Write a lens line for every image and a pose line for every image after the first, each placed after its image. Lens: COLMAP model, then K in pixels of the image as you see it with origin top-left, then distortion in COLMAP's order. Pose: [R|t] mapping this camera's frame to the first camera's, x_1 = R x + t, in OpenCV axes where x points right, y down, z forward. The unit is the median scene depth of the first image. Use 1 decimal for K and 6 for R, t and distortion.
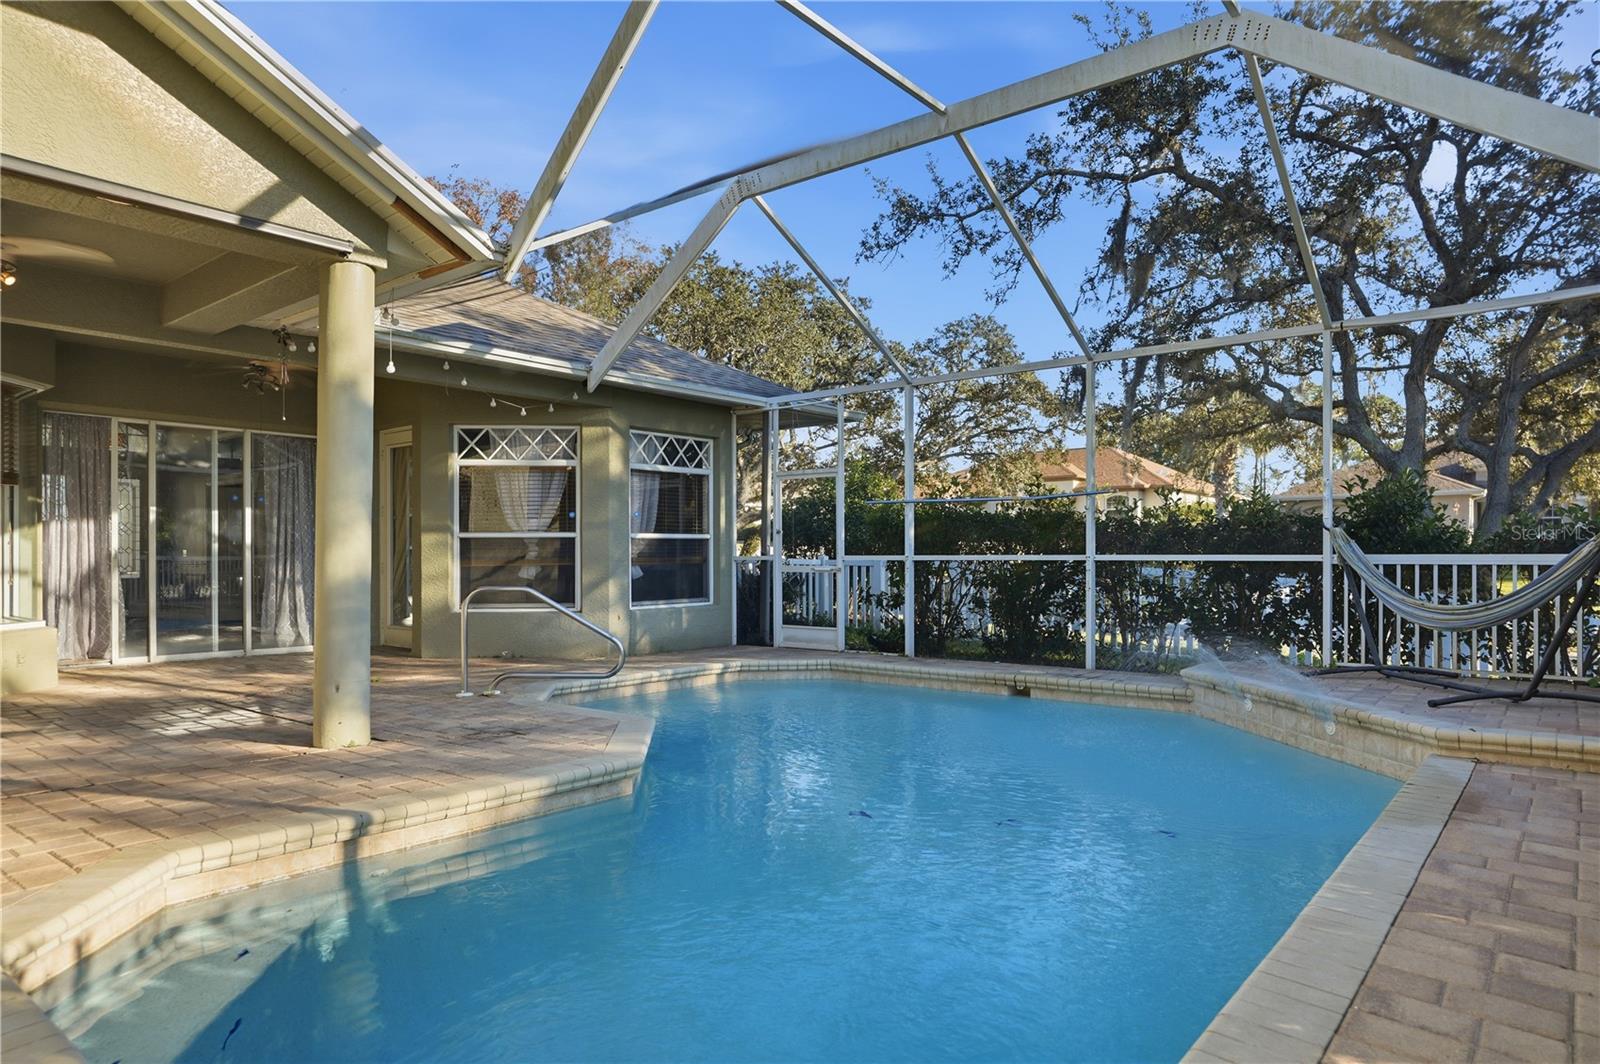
lens RADIAL K [[944.2, 0, 800.0], [0, 944.2, 532.0], [0, 0, 1]] dist [-0.021170, 0.000504]
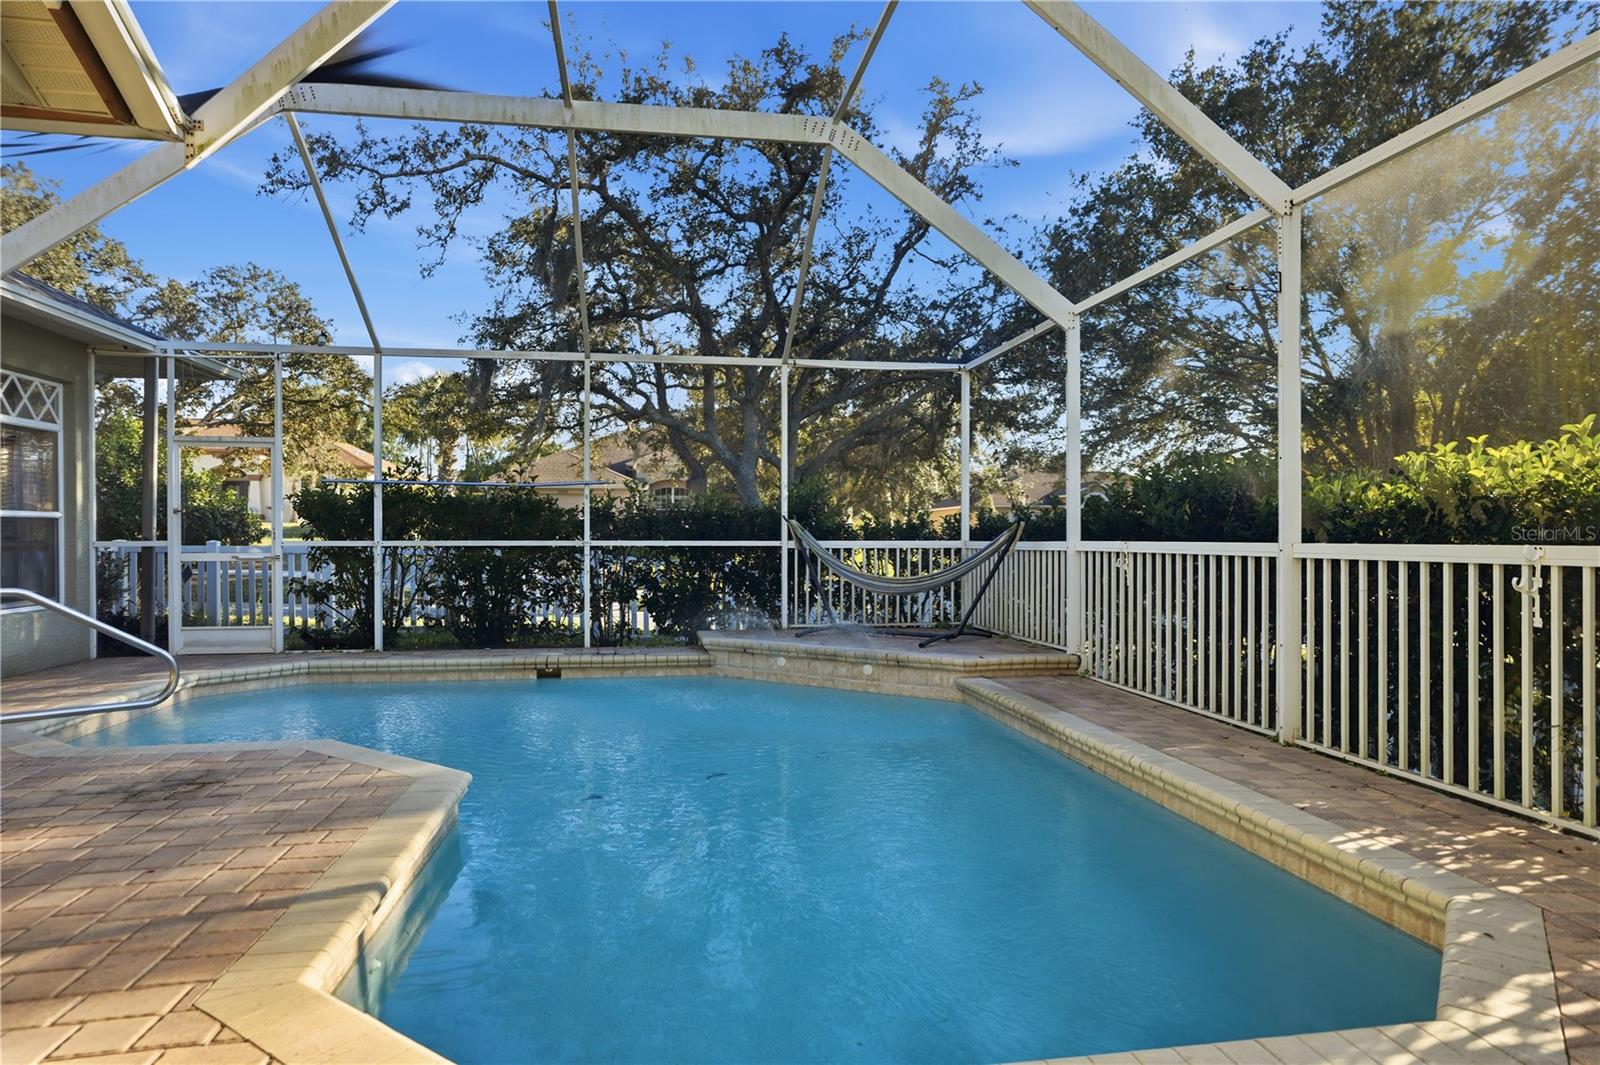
lens RADIAL K [[958.0, 0, 794.8], [0, 958.0, 526.8], [0, 0, 1]] dist [-0.058340, 0.043731]
pose [[0.670841, 0.010734, 0.741524, -0.334597], [-0.019828, 0.999797, 0.003465, -0.000103], [-0.741336, -0.017027, 0.670918, 0.098091]]
